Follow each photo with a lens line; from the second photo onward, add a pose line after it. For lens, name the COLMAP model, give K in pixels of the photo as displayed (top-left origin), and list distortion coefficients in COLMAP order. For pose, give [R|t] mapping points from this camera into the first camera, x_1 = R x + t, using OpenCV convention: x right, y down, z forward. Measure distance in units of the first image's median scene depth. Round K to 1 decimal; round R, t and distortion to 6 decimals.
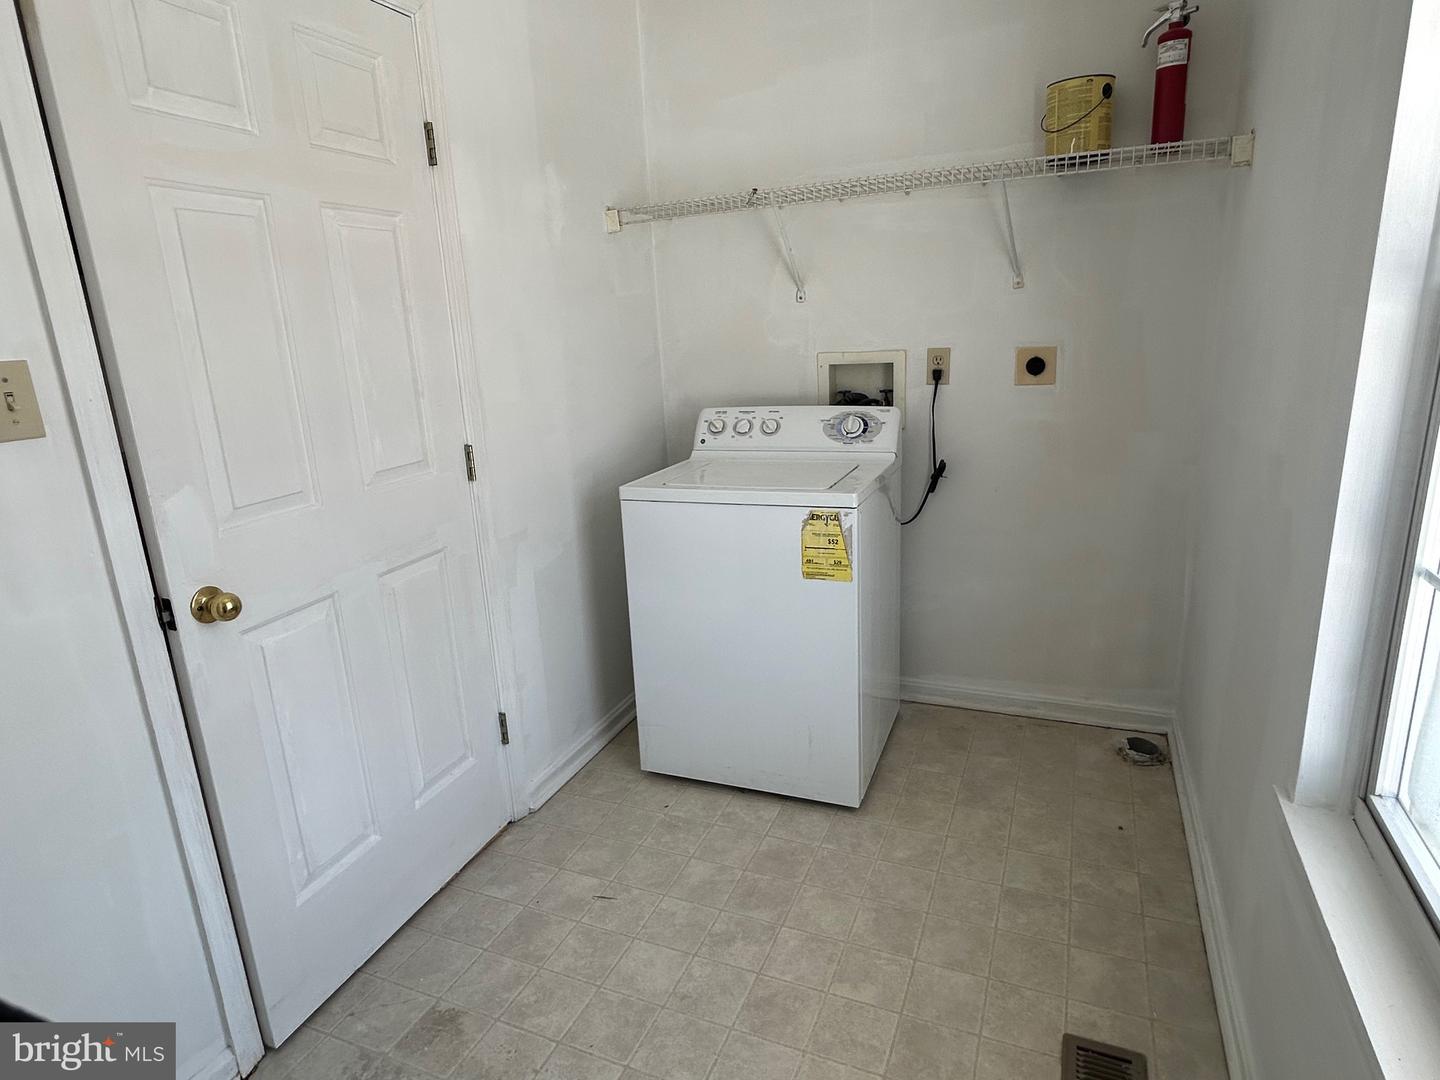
lens RADIAL K [[823.5, 0, 723.5], [0, 823.5, 539.7], [0, 0, 1]] dist [0.010577, 0.000428]
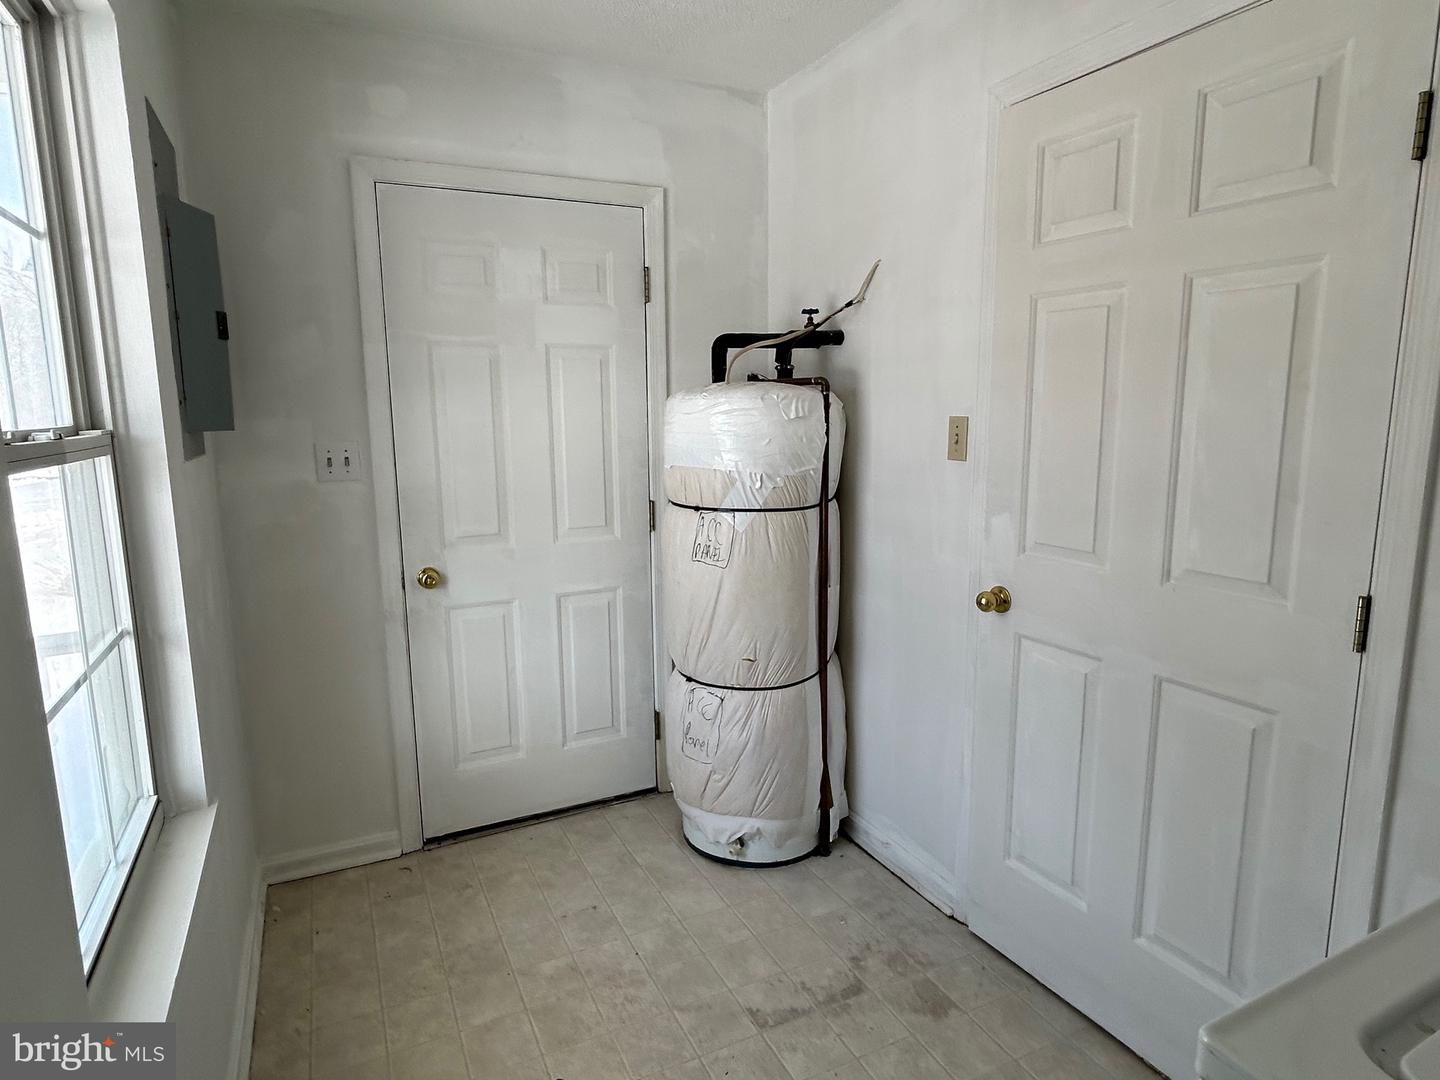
lens RADIAL K [[823.5, 0, 723.8], [0, 823.5, 536.5], [0, 0, 1]] dist [0.010577, 0.000428]
pose [[-0.642504, 0.189842, -0.742394, 0.549074], [-0.154085, 0.917029, 0.367852, -0.372137], [0.750631, 0.350738, -0.559943, 1.150428]]
